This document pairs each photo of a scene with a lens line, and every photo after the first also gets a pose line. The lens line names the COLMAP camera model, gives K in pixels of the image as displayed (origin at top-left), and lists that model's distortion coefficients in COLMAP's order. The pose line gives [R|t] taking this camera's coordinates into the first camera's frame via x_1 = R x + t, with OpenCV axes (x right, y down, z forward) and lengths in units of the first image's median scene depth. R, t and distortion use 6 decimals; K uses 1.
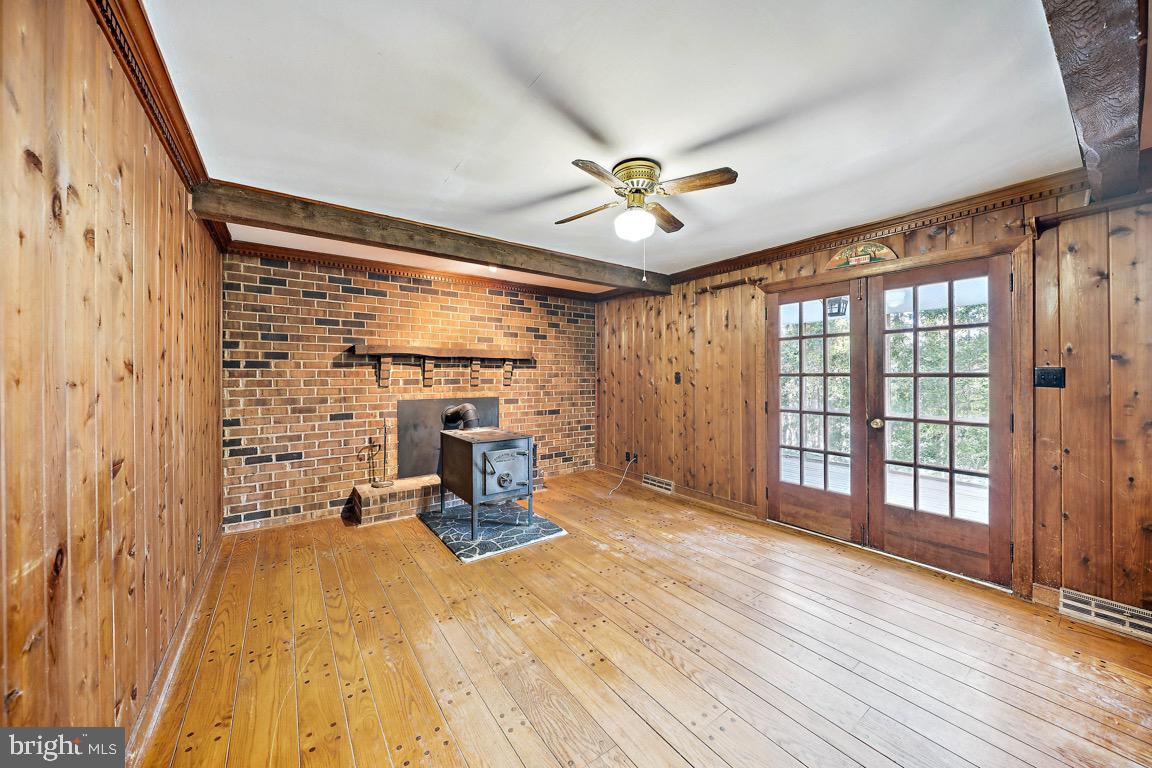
lens RADIAL K [[401.5, 0, 574.7], [0, 401.5, 376.4], [0, 0, 1]] dist [0.001531, -0.002041]
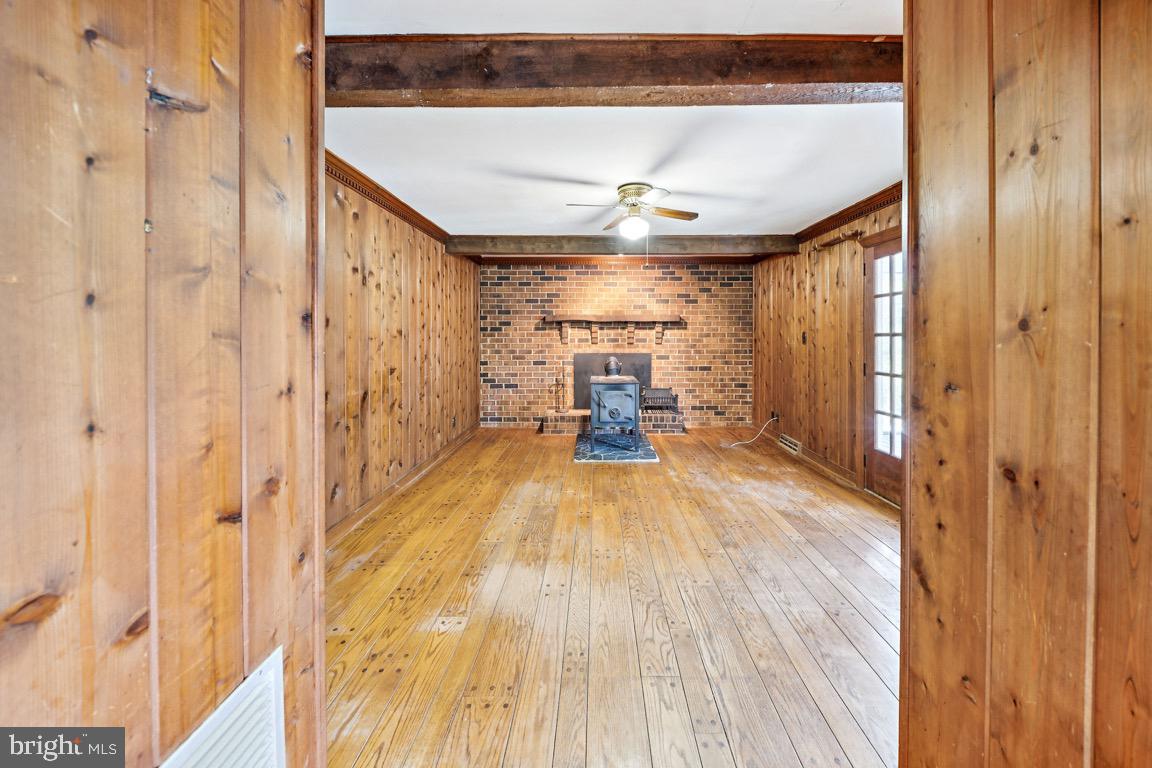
lens RADIAL K [[401.5, 0, 588.9], [0, 401.5, 341.3], [0, 0, 1]] dist [0.001531, -0.002041]
pose [[0.814508, 0.007299, -0.580107, 0.448026], [-0.000374, 0.999927, 0.012057, 0.000445], [0.580153, -0.009604, 0.814451, -0.122405]]
